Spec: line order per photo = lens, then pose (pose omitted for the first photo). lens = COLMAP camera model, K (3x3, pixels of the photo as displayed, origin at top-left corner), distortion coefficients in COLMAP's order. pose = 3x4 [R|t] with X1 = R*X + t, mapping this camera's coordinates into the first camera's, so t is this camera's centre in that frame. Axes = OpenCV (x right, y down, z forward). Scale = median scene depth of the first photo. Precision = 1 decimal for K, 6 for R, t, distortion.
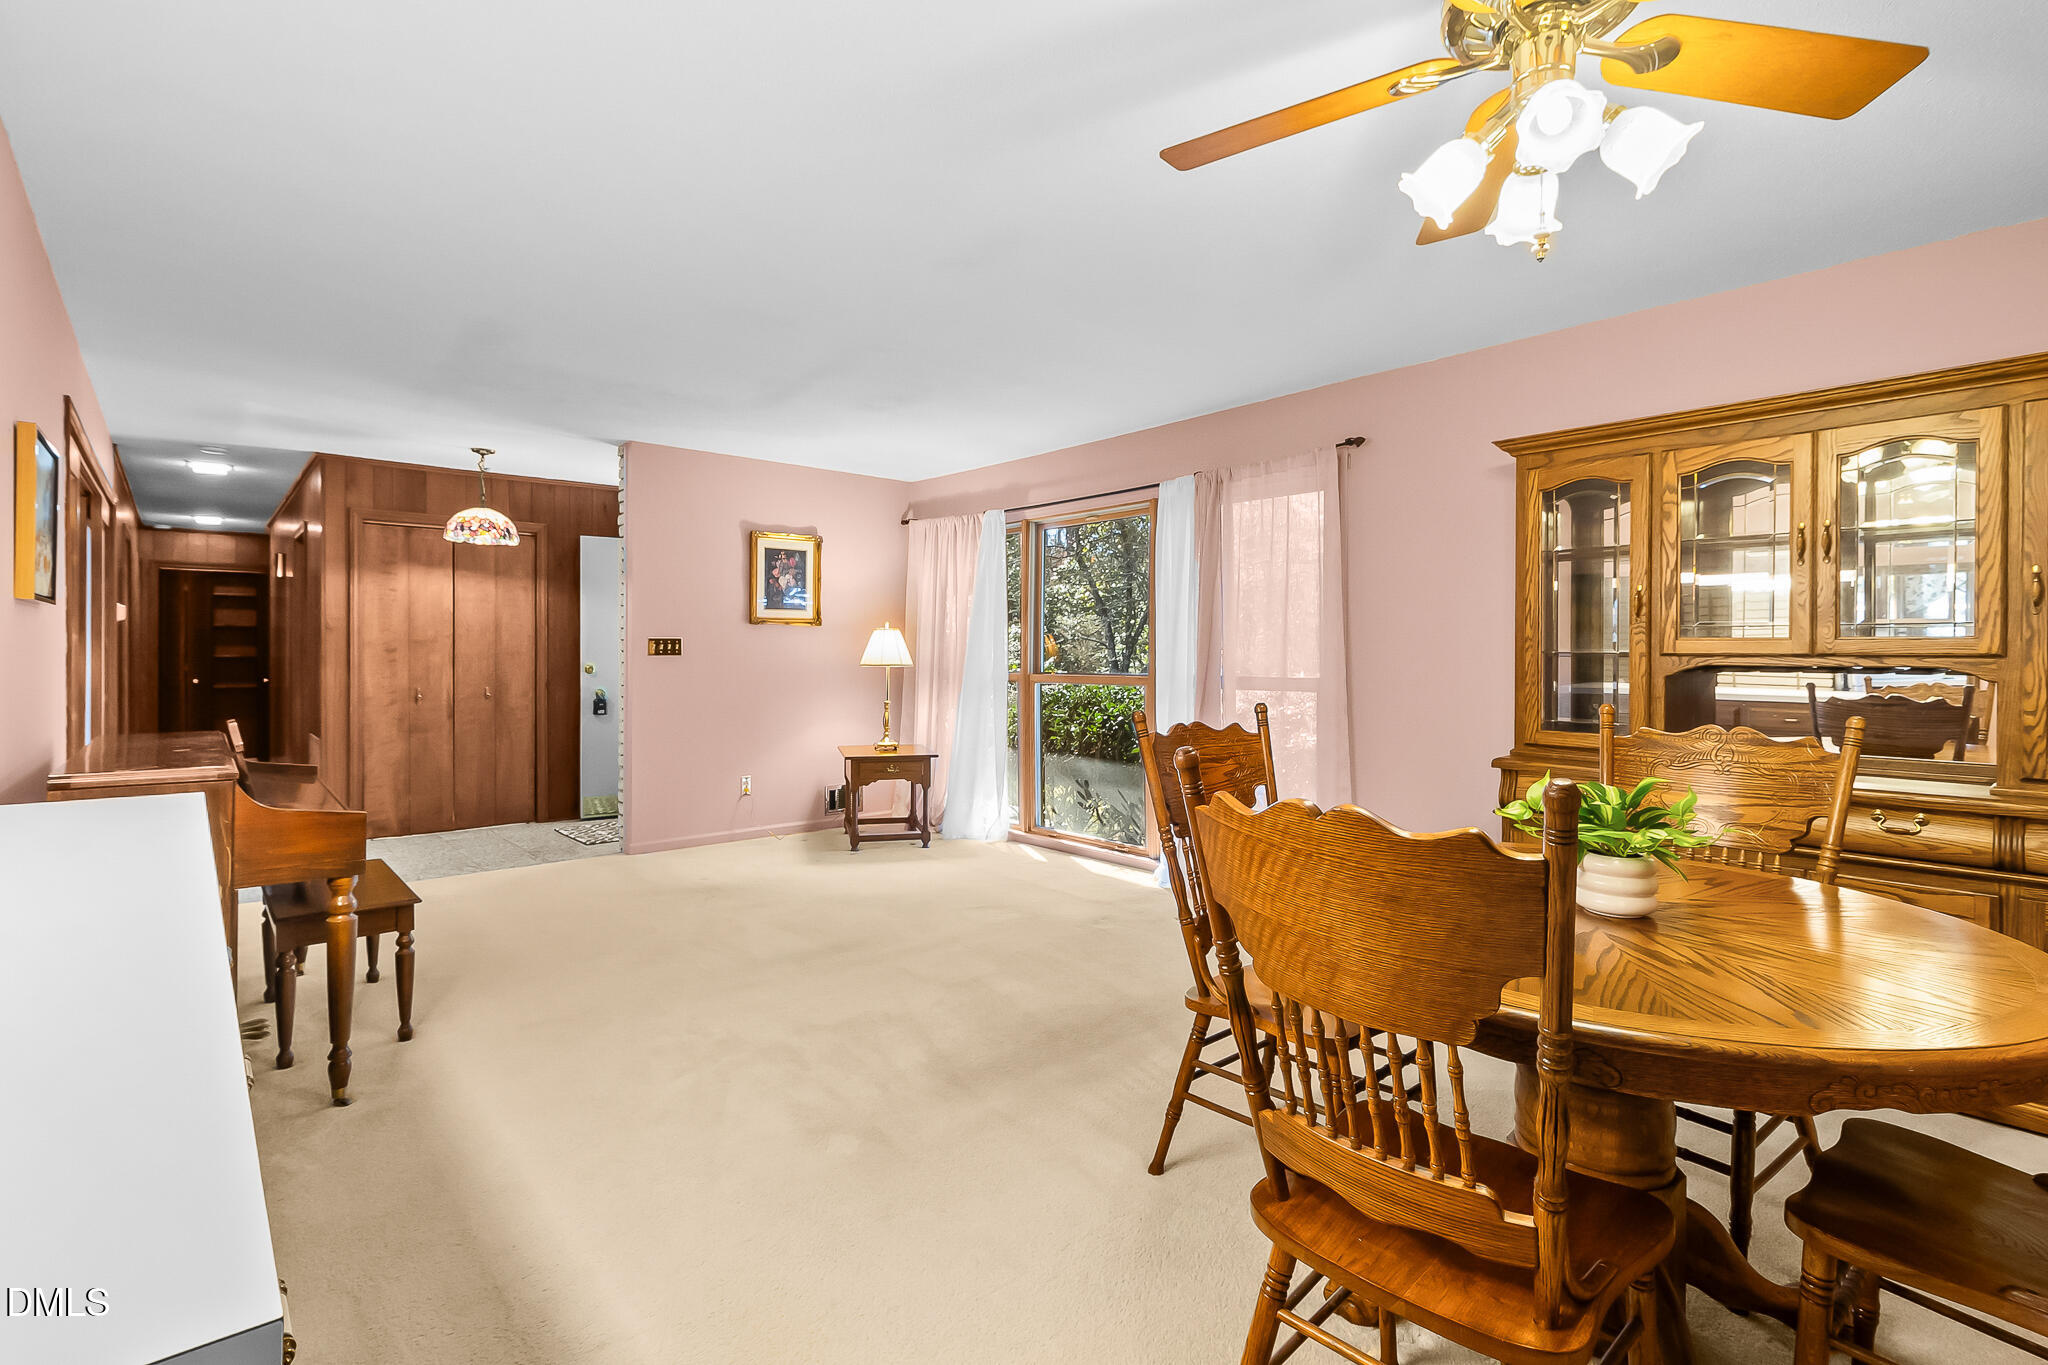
lens RADIAL K [[950.2, 0, 1028.2], [0, 950.2, 674.3], [0, 0, 1]] dist [-0.000019, -0.000061]
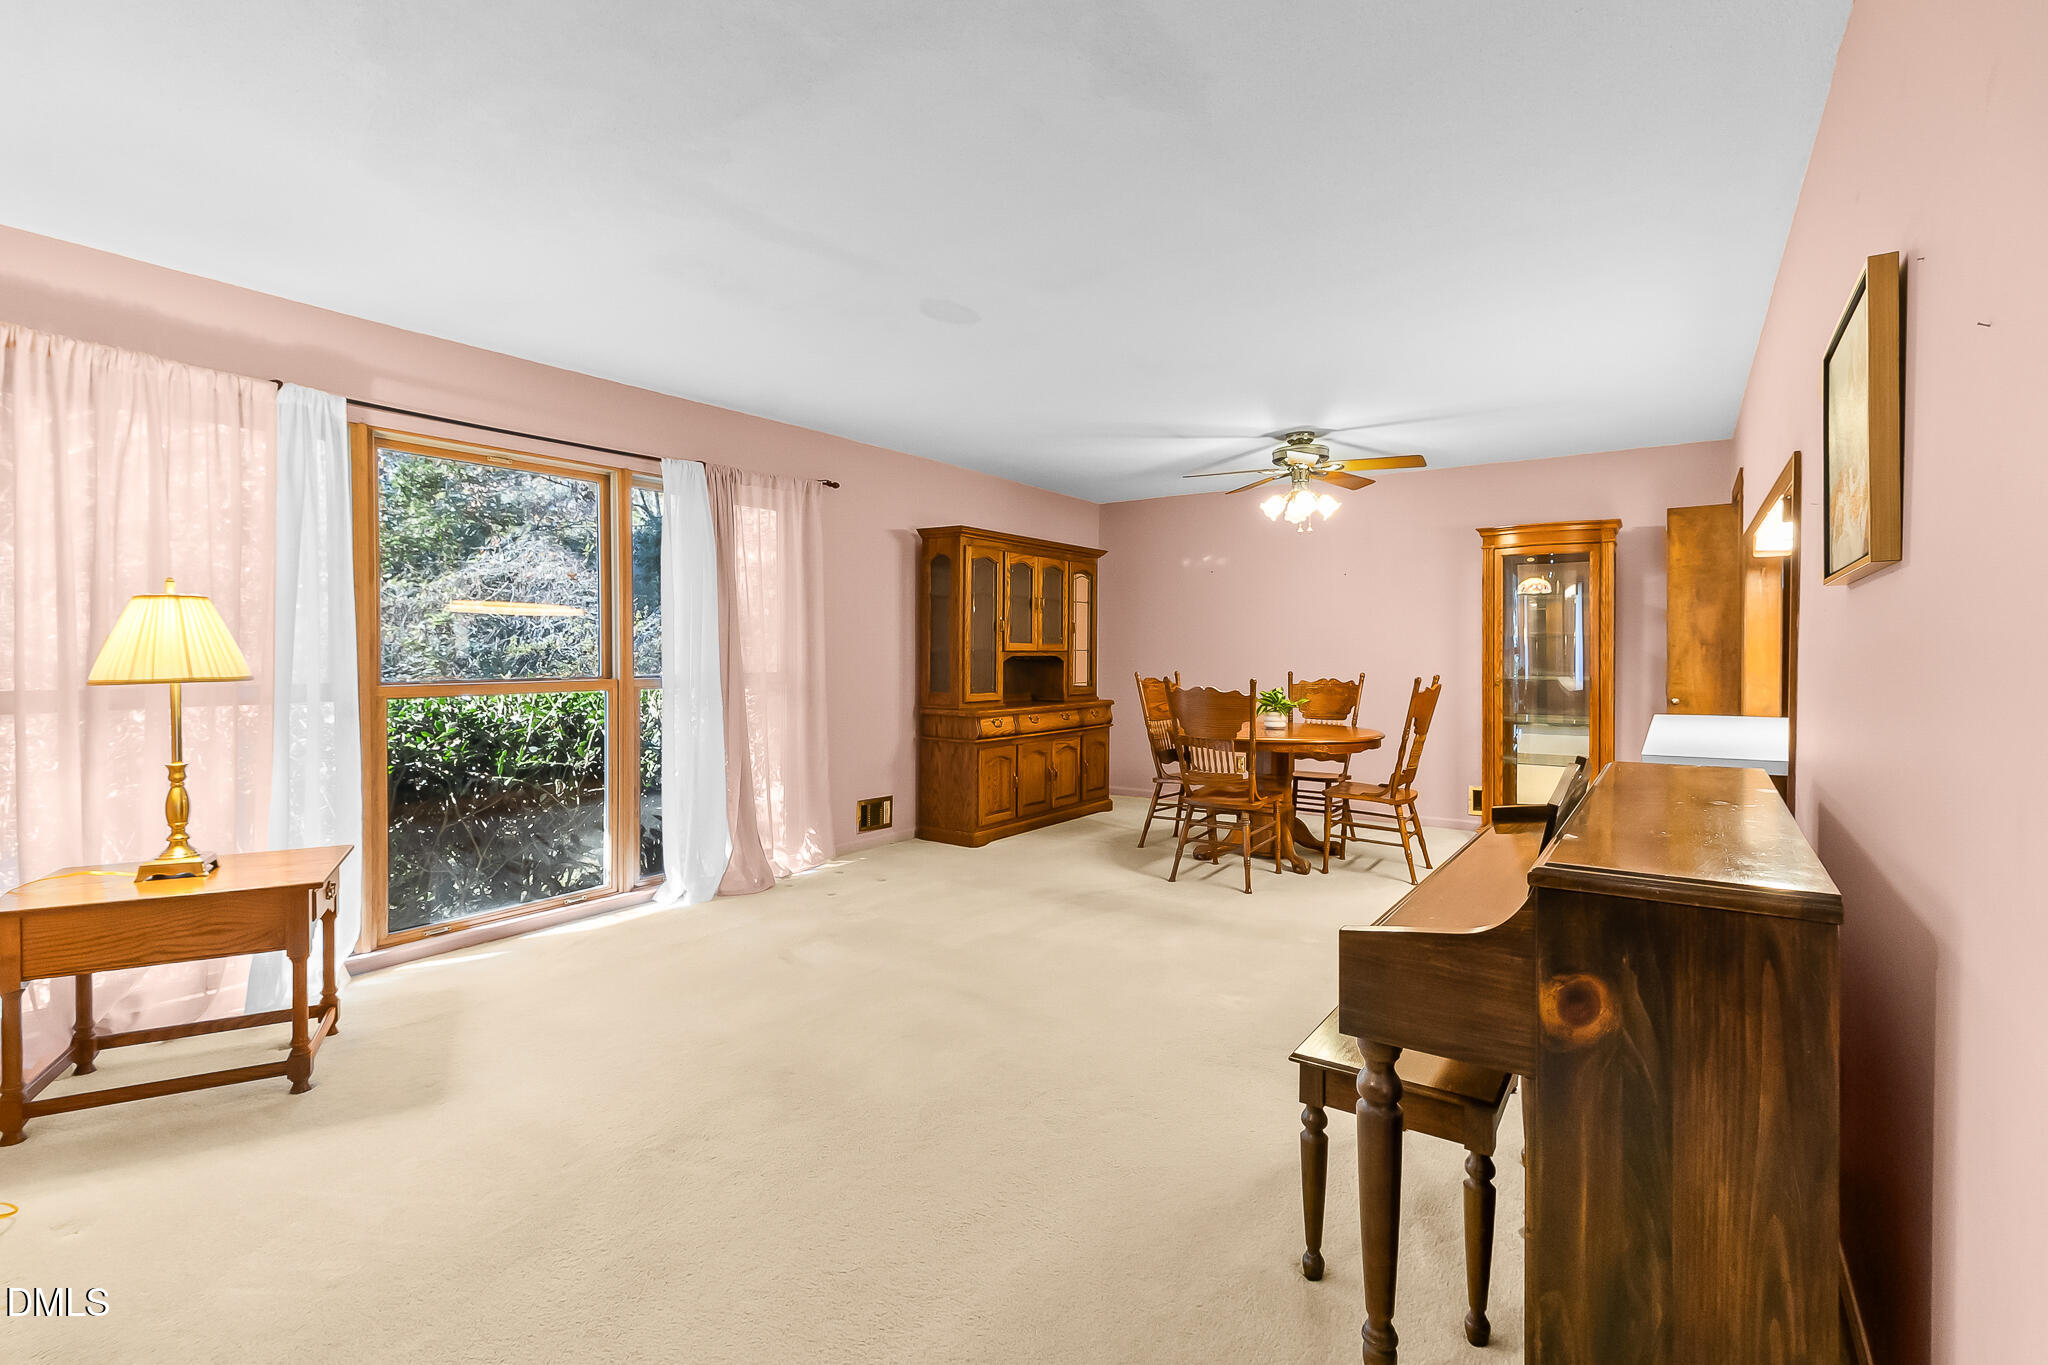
lens RADIAL K [[950.2, 0, 1028.2], [0, 950.2, 674.3], [0, 0, 1]] dist [-0.000019, -0.000061]
pose [[-0.232055, -0.024940, 0.972383, -0.831571], [0.019607, 0.999348, 0.030311, -0.027683], [-0.972505, 0.026099, -0.231415, 0.943549]]
